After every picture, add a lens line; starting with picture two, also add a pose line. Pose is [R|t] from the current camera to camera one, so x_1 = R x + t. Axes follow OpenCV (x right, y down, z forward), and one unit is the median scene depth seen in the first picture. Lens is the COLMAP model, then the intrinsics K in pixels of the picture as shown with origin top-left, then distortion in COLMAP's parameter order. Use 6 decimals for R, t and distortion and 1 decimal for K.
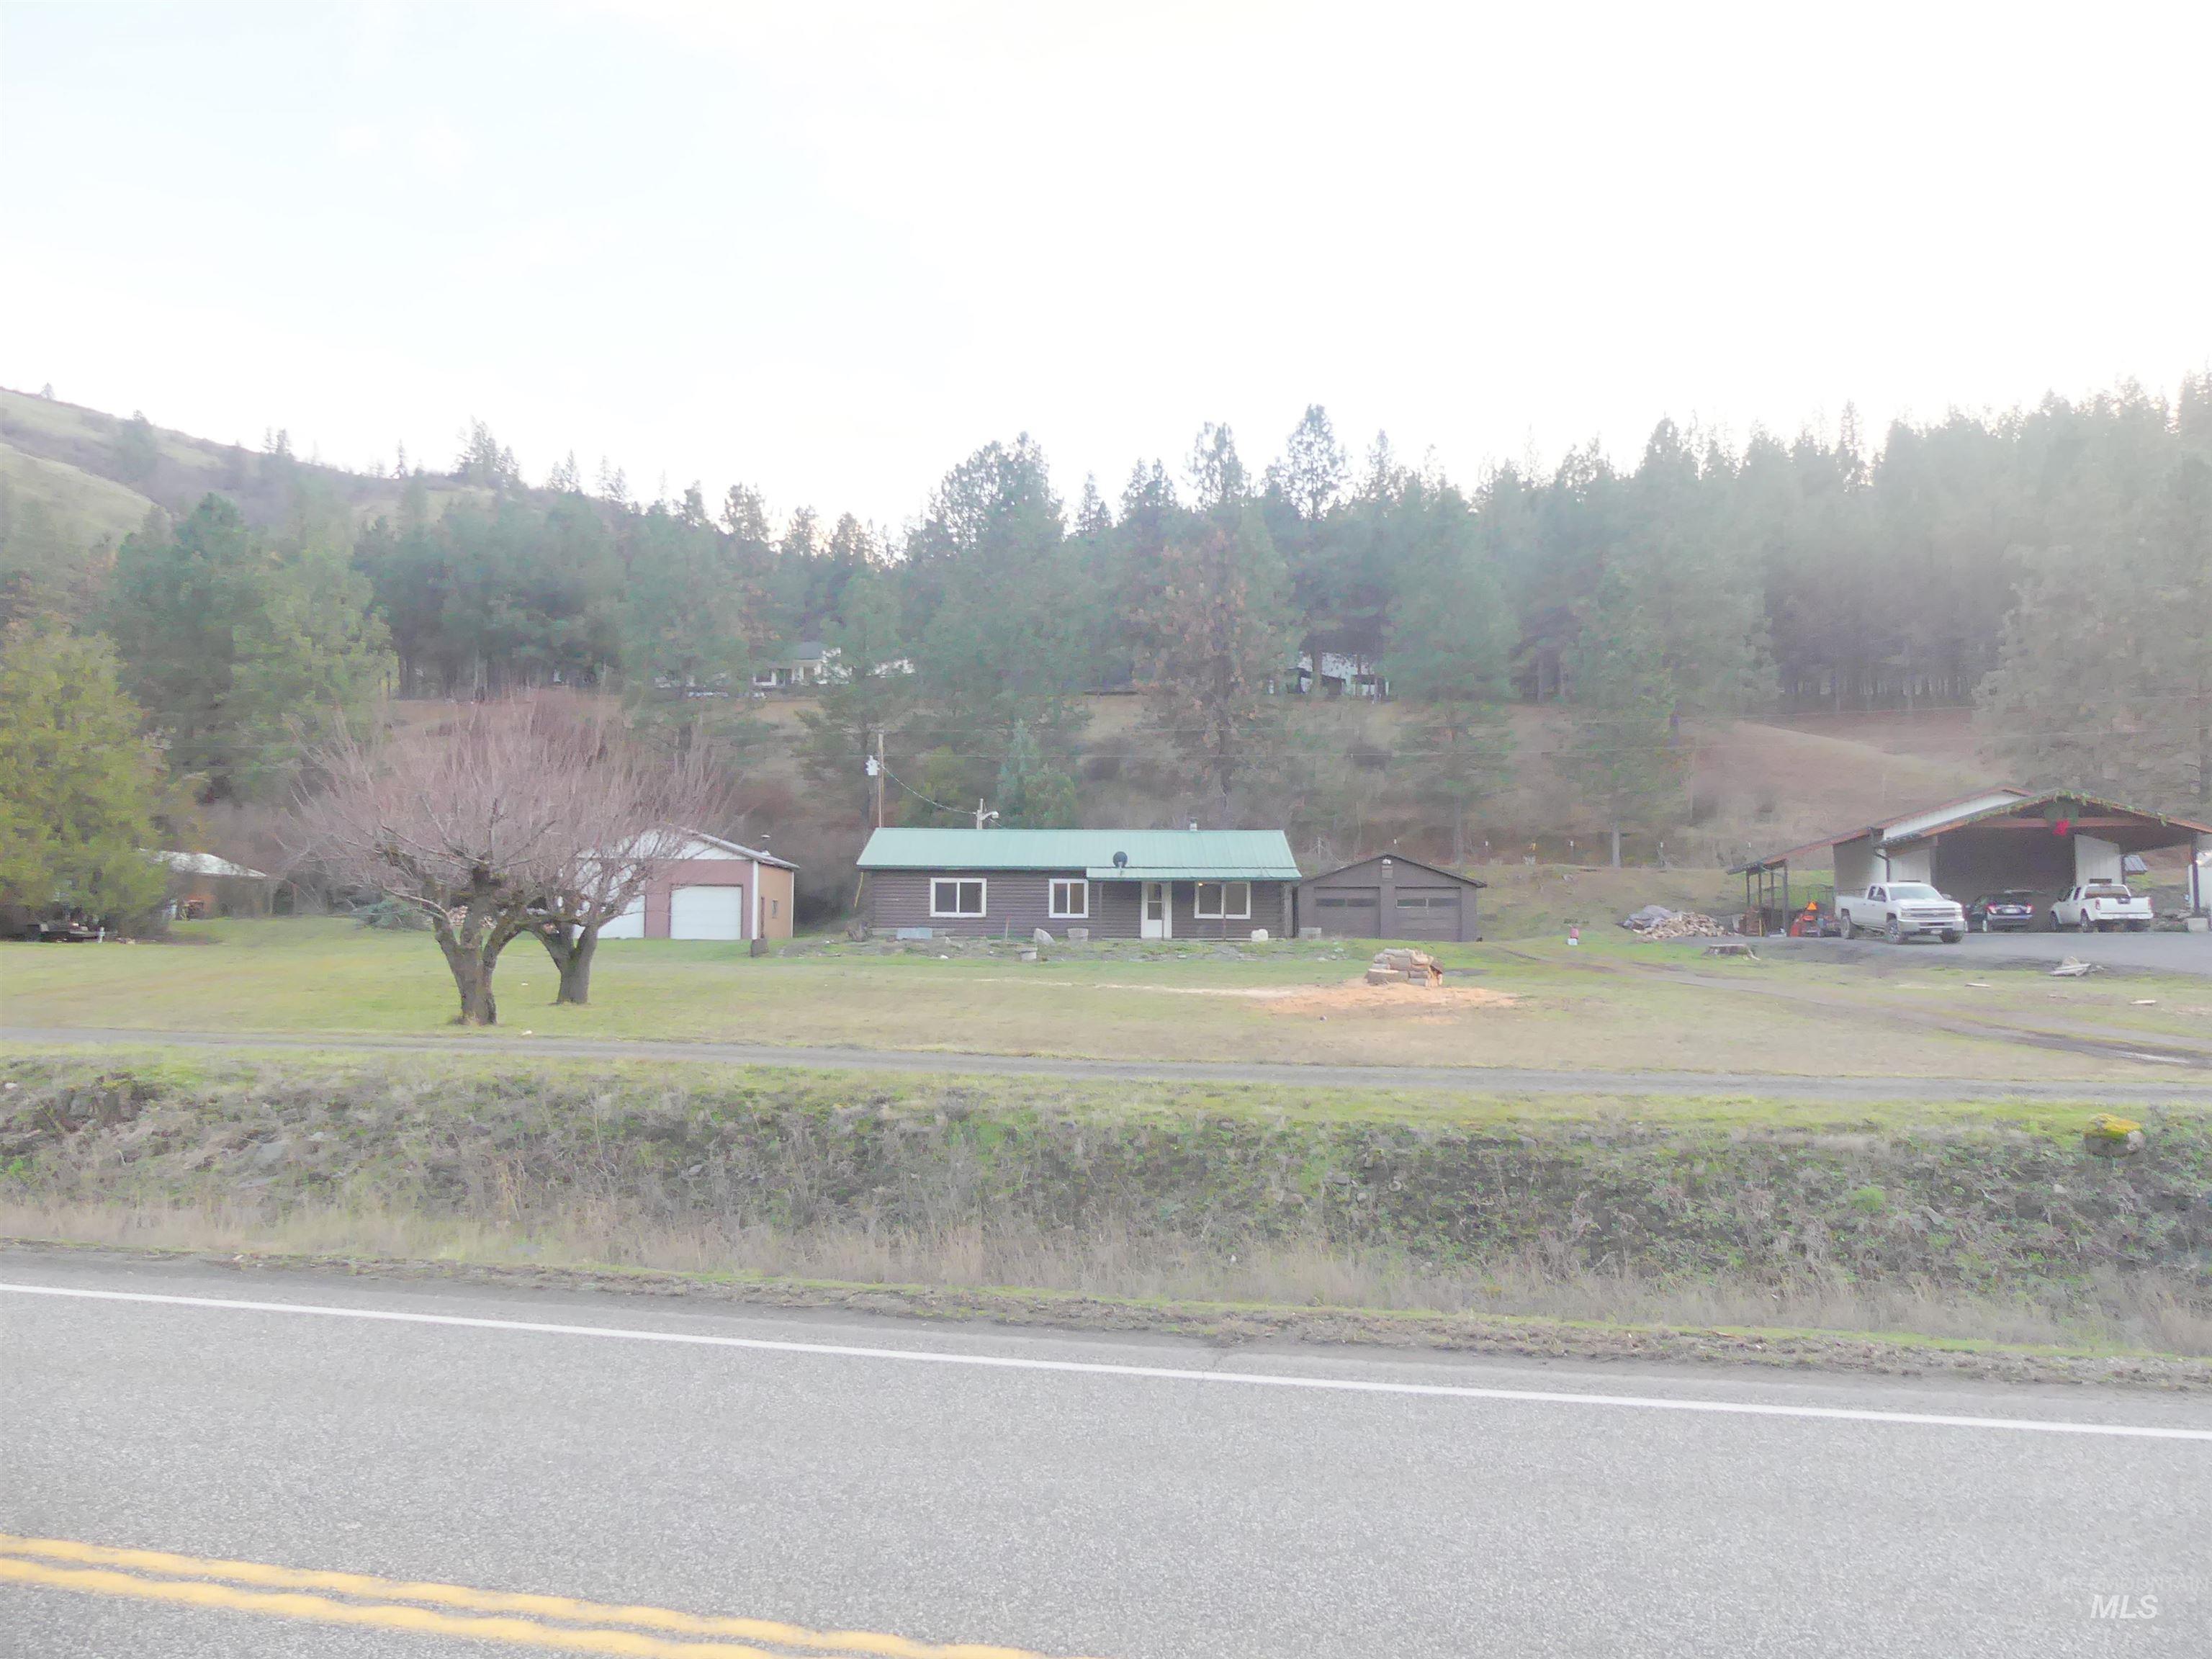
lens RADIAL K [[1678.4, 0, 1104.6], [0, 1678.4, 843.0], [0, 0, 1]] dist [-0.018810, 0.029027]
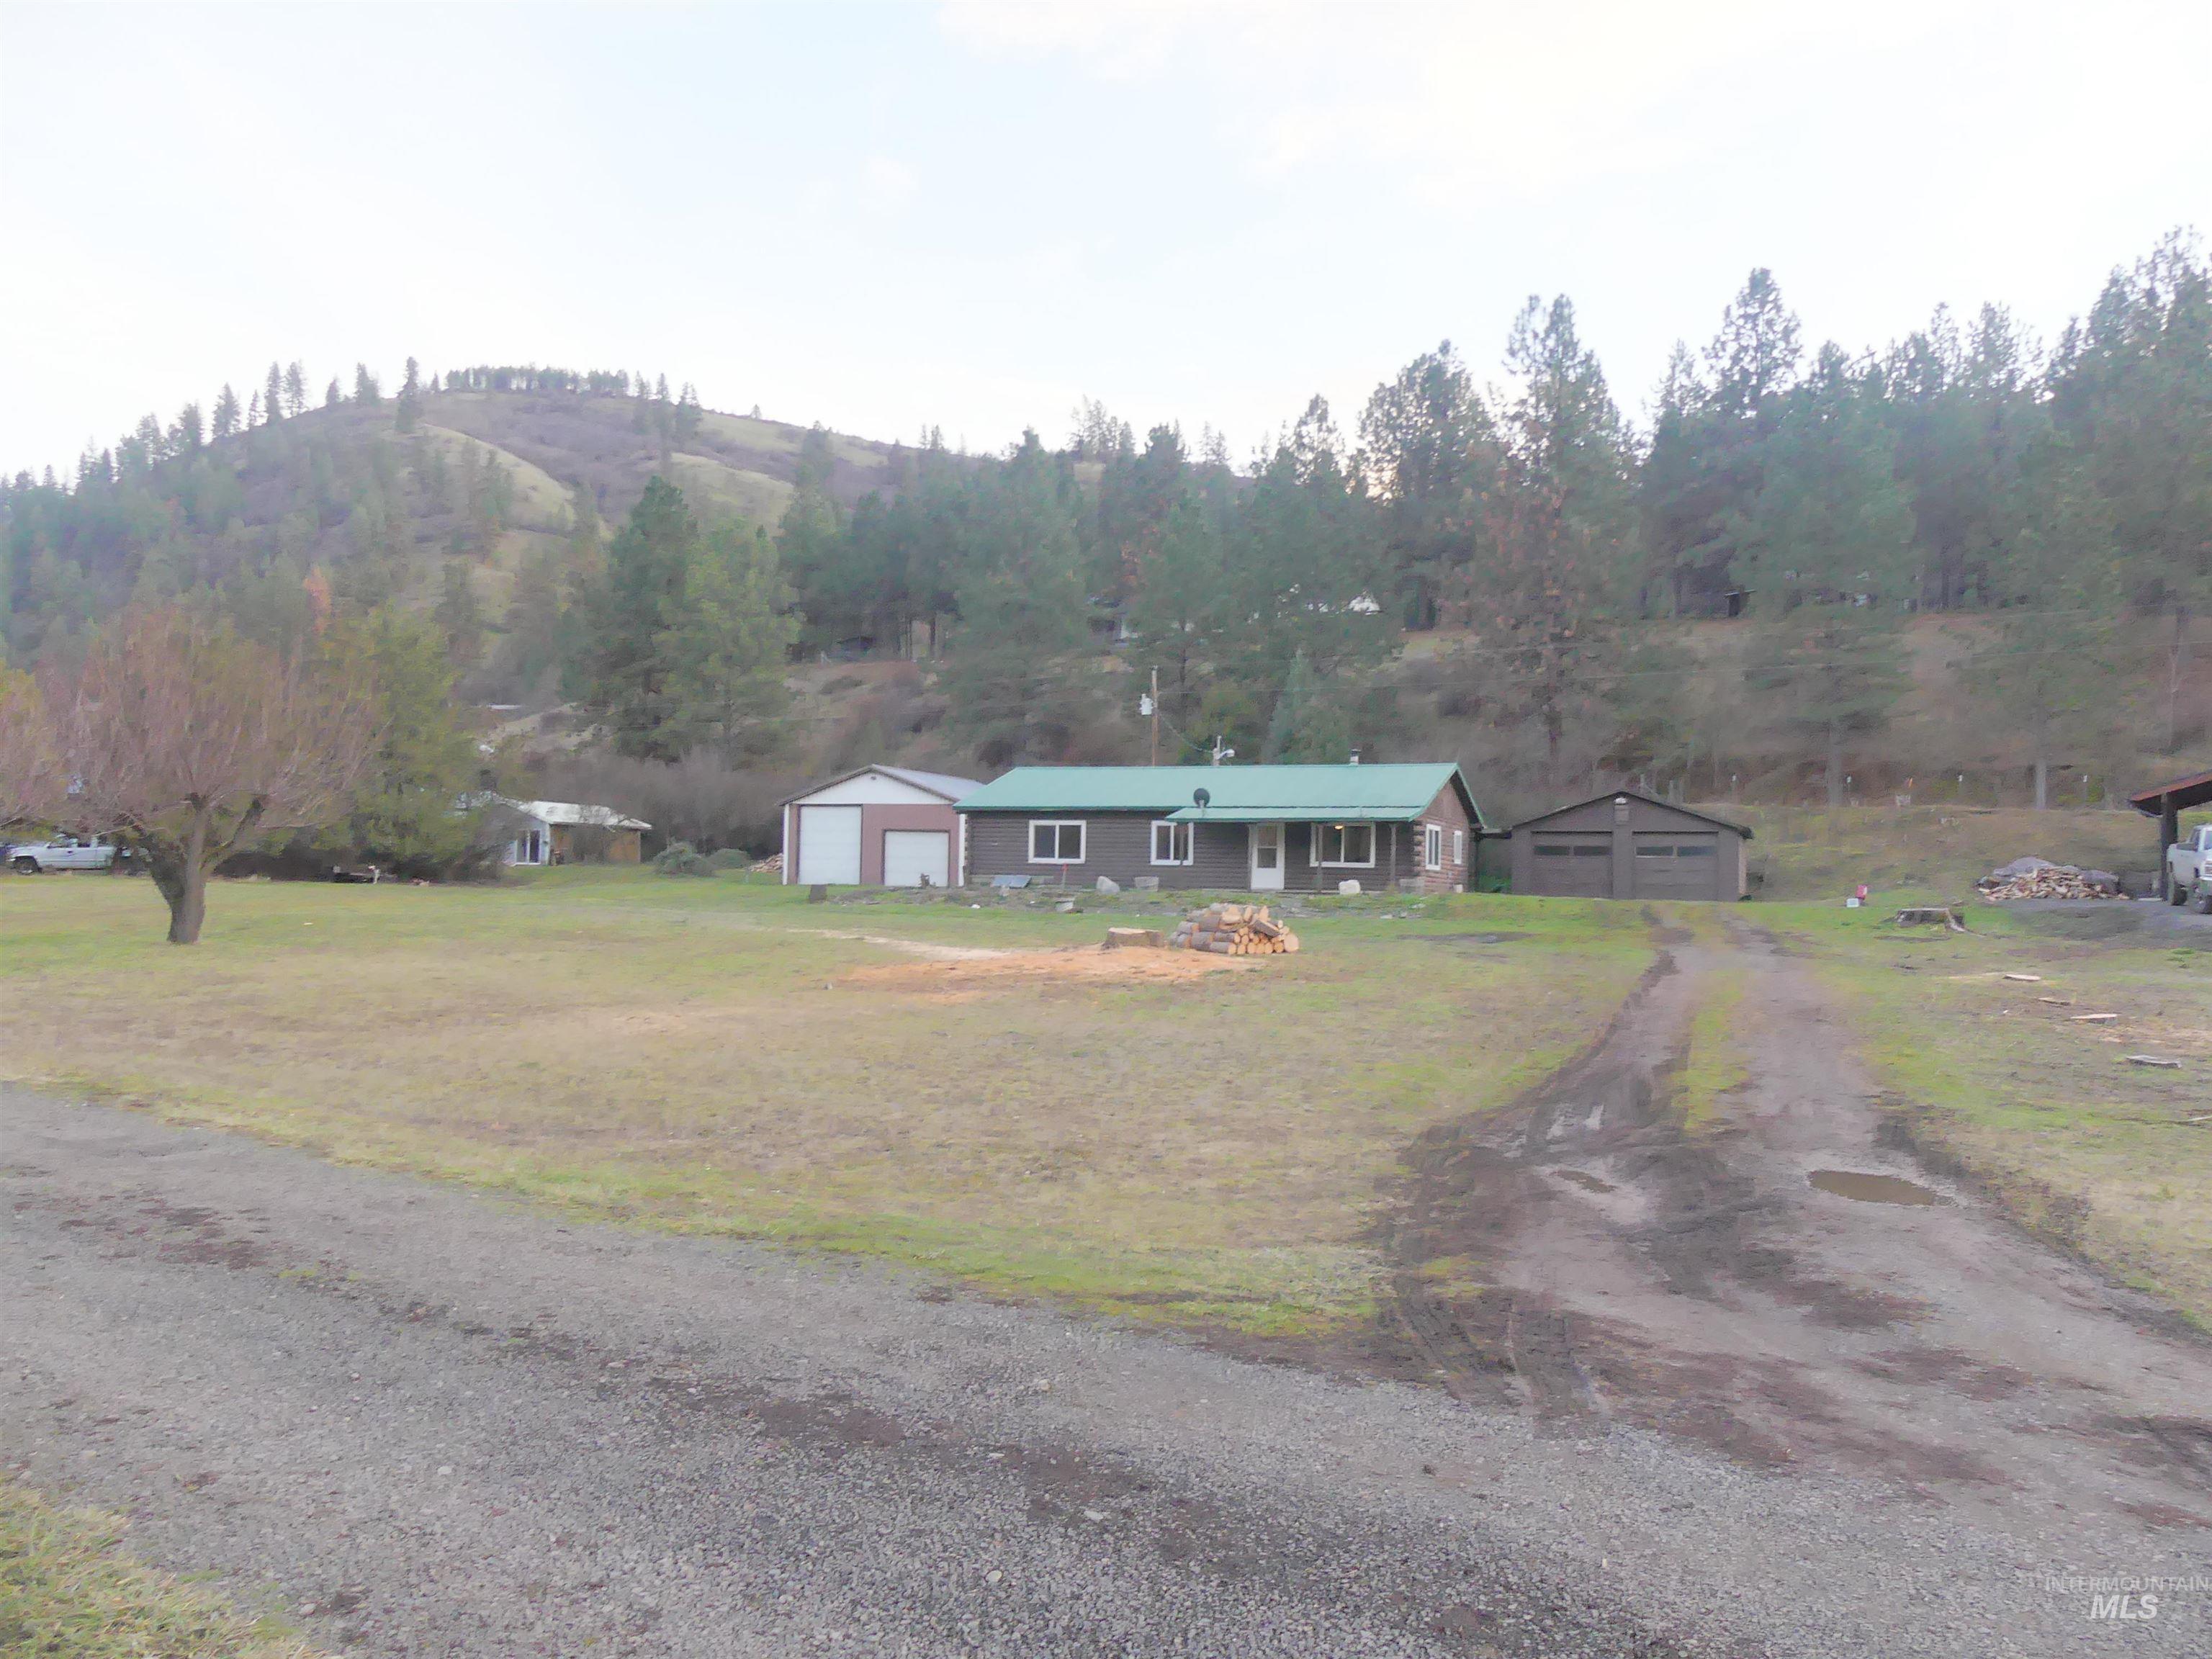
lens RADIAL K [[1678.4, 0, 1095.3], [0, 1678.4, 825.8], [0, 0, 1]] dist [-0.018810, 0.029027]
pose [[0.926053, -0.002364, -0.377386, 0.223778], [0.008495, 0.999858, 0.014581, 0.008879], [0.377298, -0.016709, 0.925941, 0.142164]]
